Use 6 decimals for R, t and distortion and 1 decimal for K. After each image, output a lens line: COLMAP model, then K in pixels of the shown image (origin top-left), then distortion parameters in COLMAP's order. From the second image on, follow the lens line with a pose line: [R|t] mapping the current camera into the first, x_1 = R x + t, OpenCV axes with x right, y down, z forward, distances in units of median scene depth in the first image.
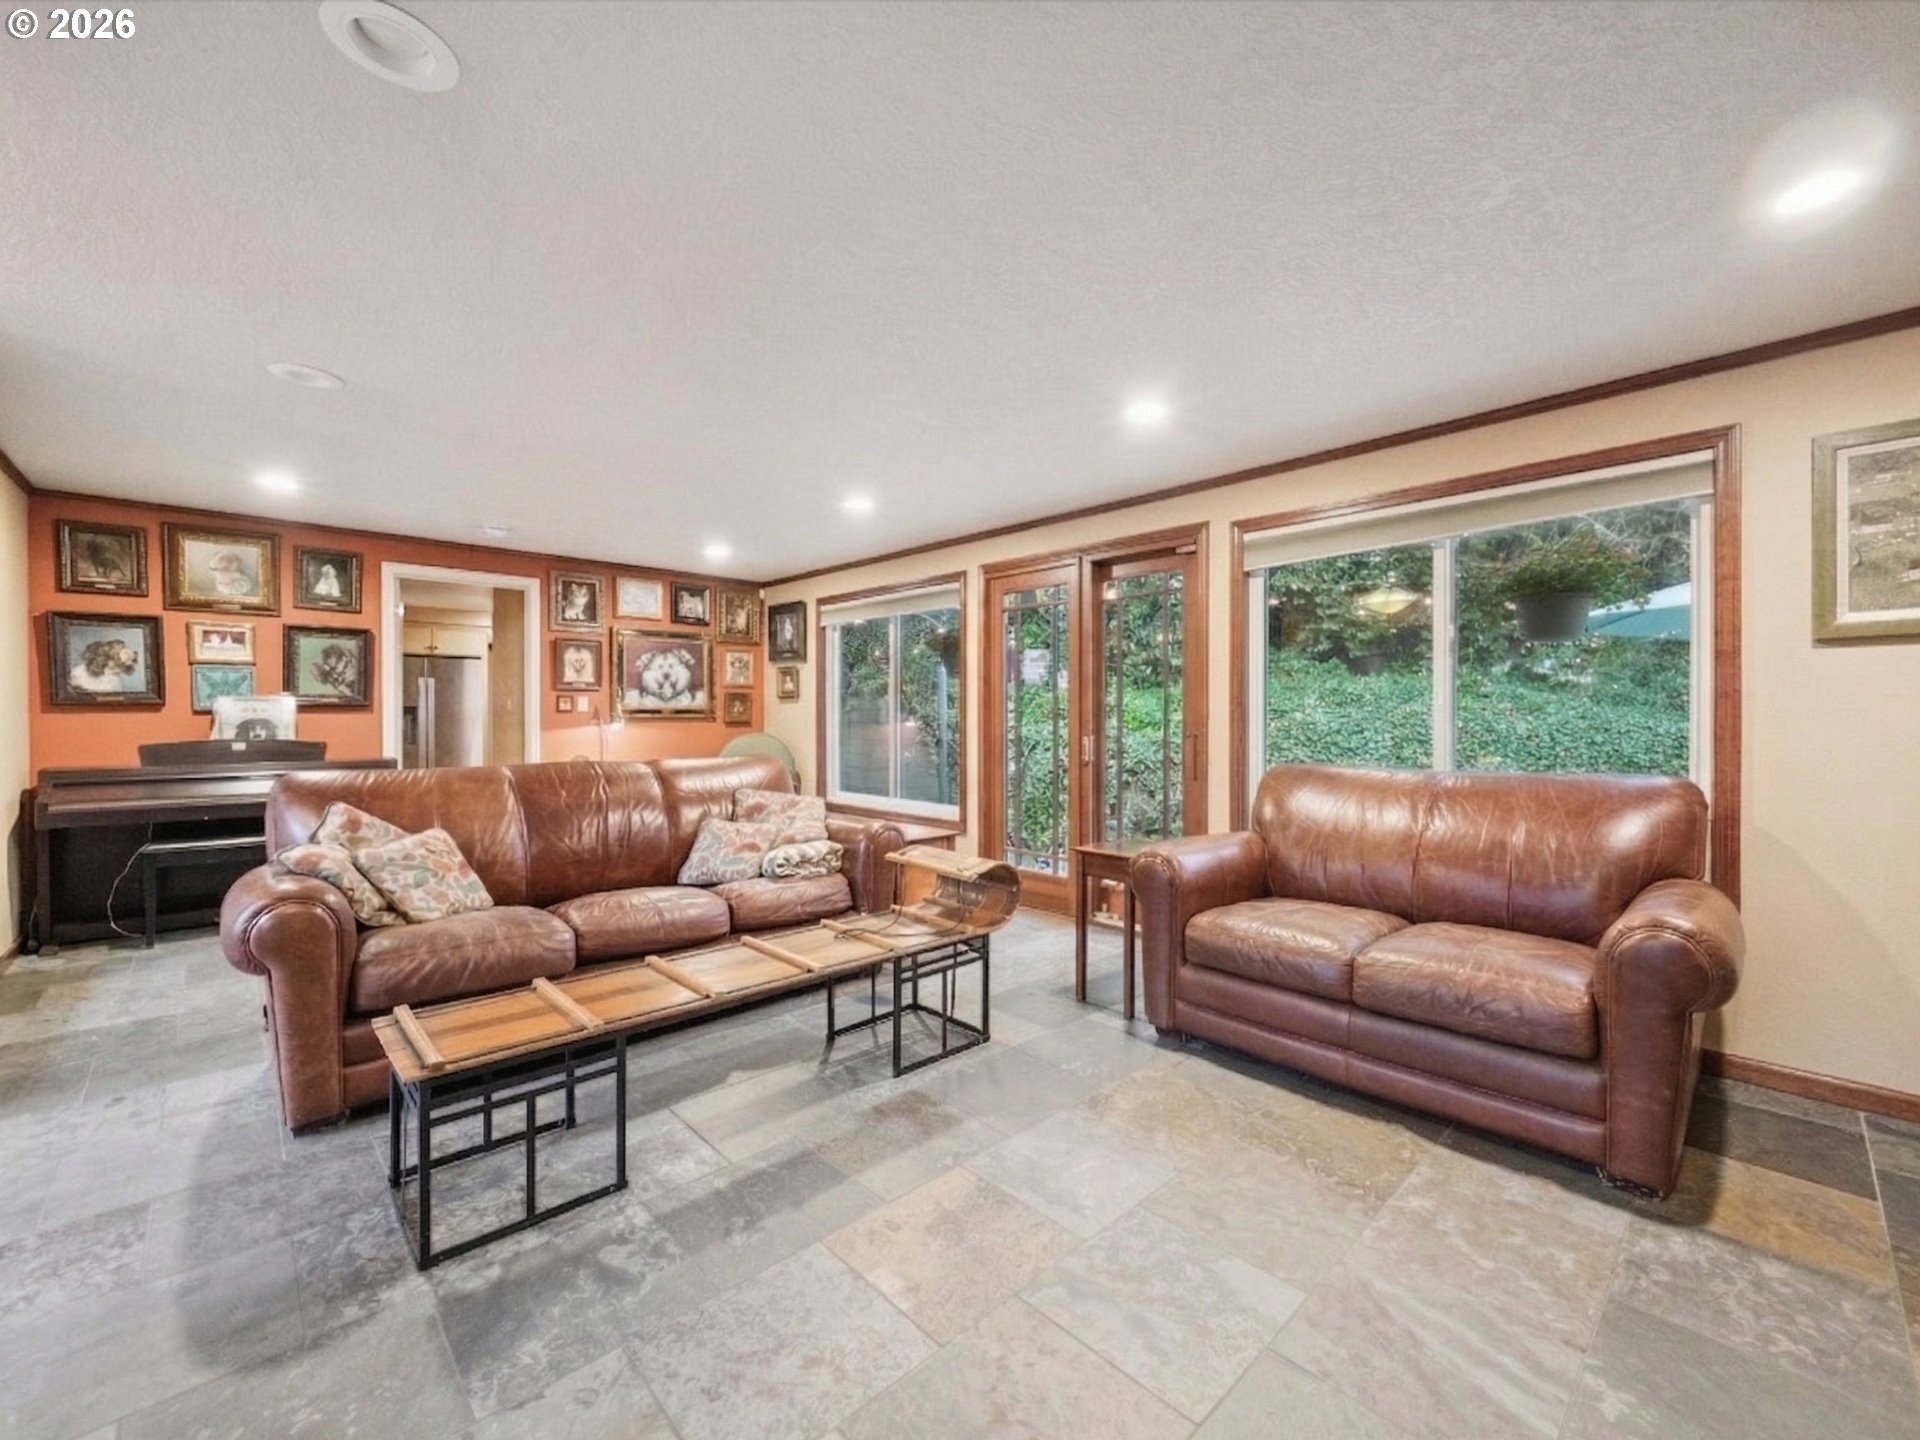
lens RADIAL K [[792.2, 0, 962.9], [0, 792.2, 718.6], [0, 0, 1]] dist [-0.005620, -0.000810]
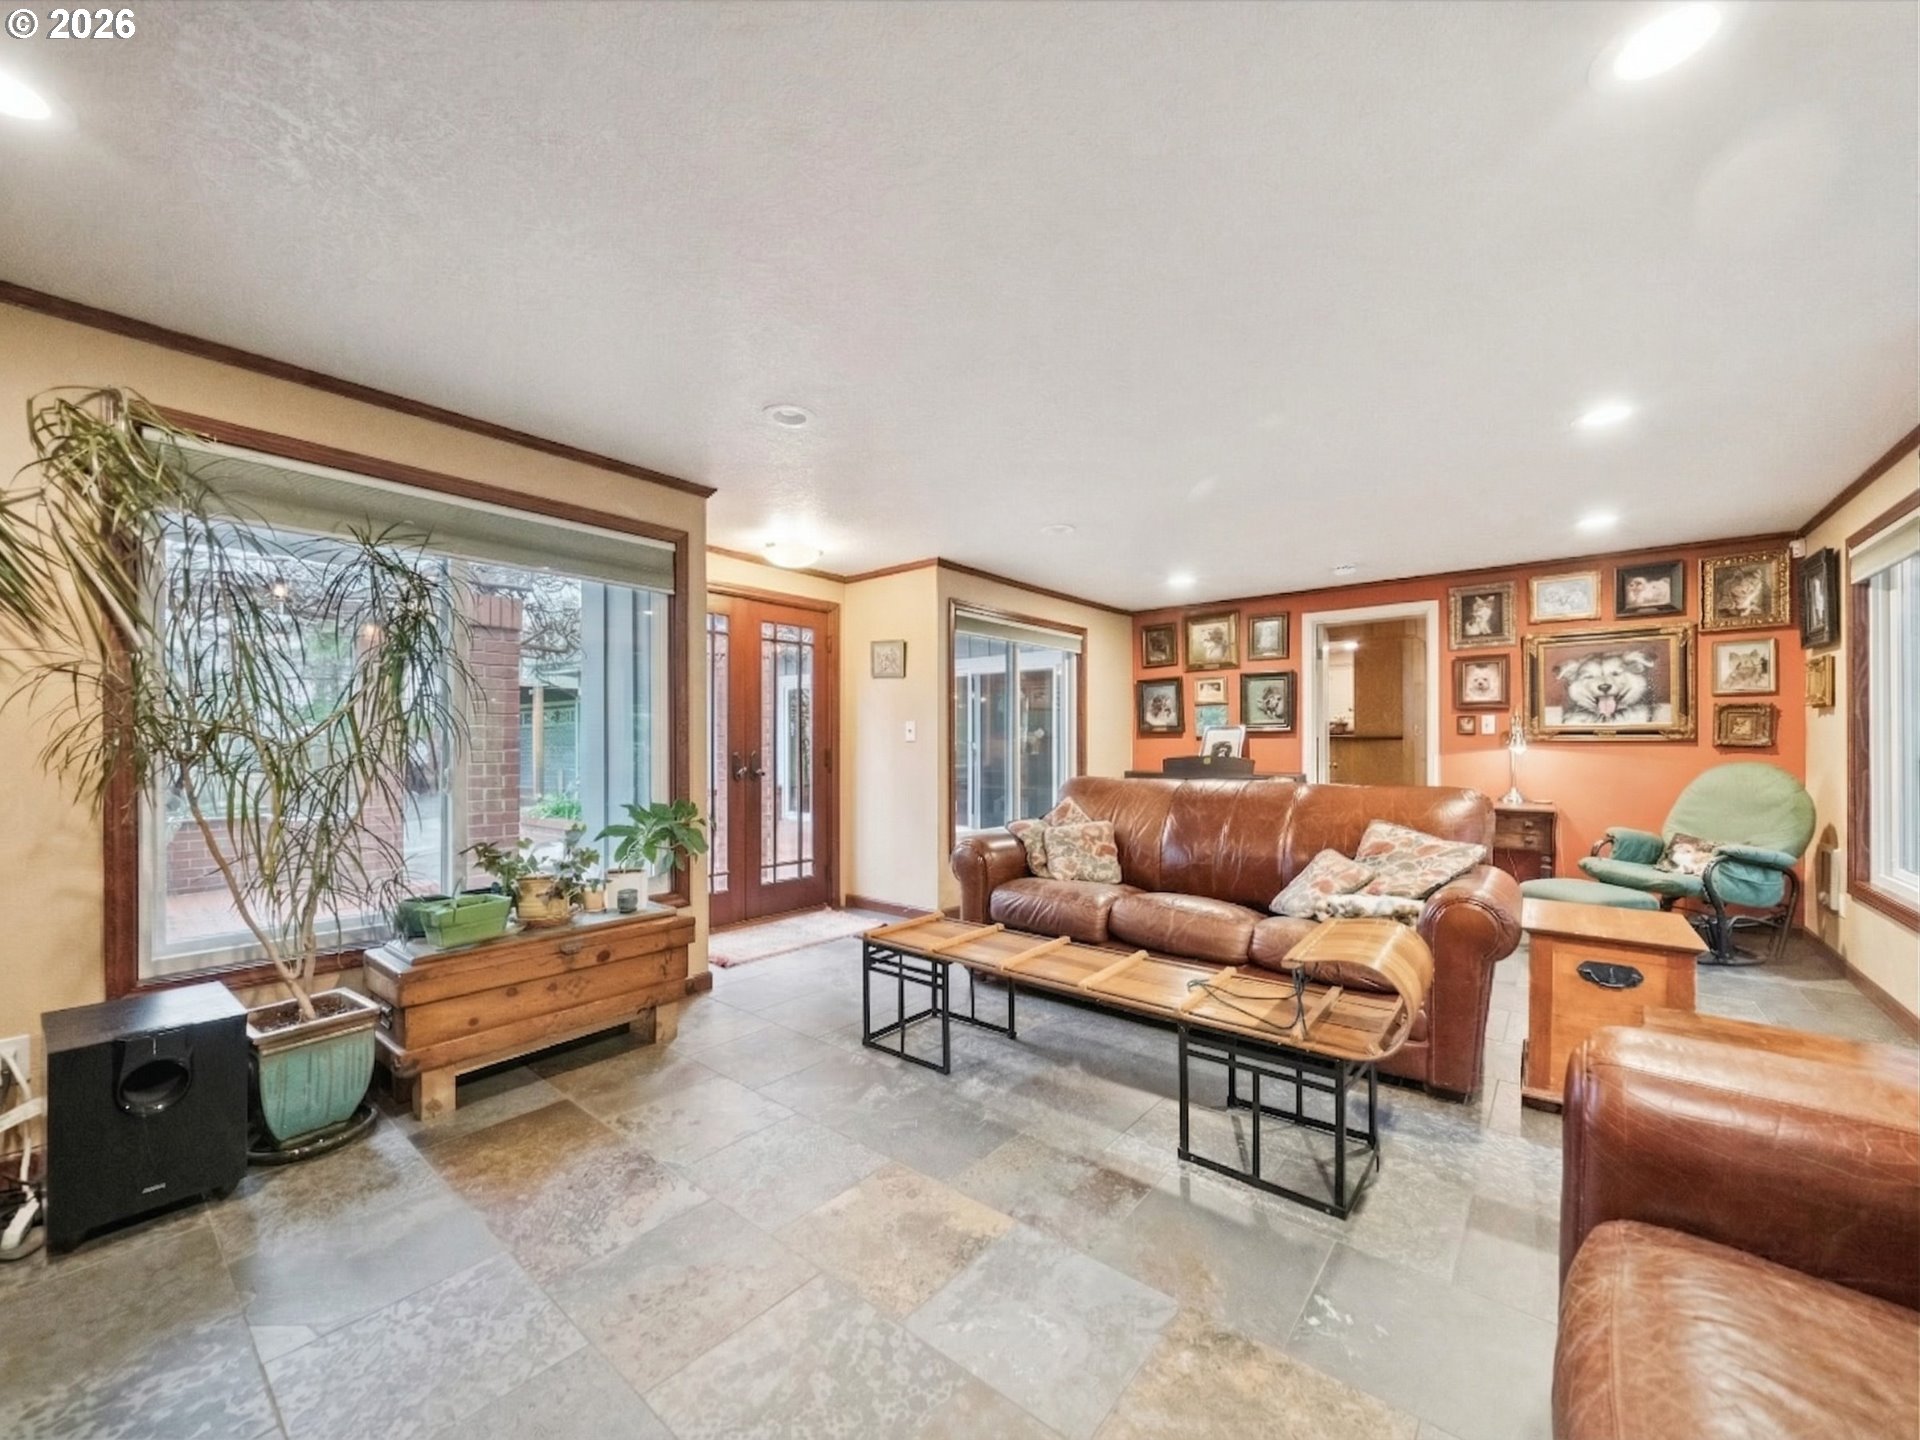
lens RADIAL K [[700.9, 0, 917.2], [0, 700.9, 737.8], [0, 0, 1]] dist [-0.001256, -0.000148]
pose [[0.117306, -0.004807, -0.993084, 0.305434], [0.004845, 0.999979, -0.004268, -0.004355], [0.993084, -0.004311, 0.117327, 0.292553]]
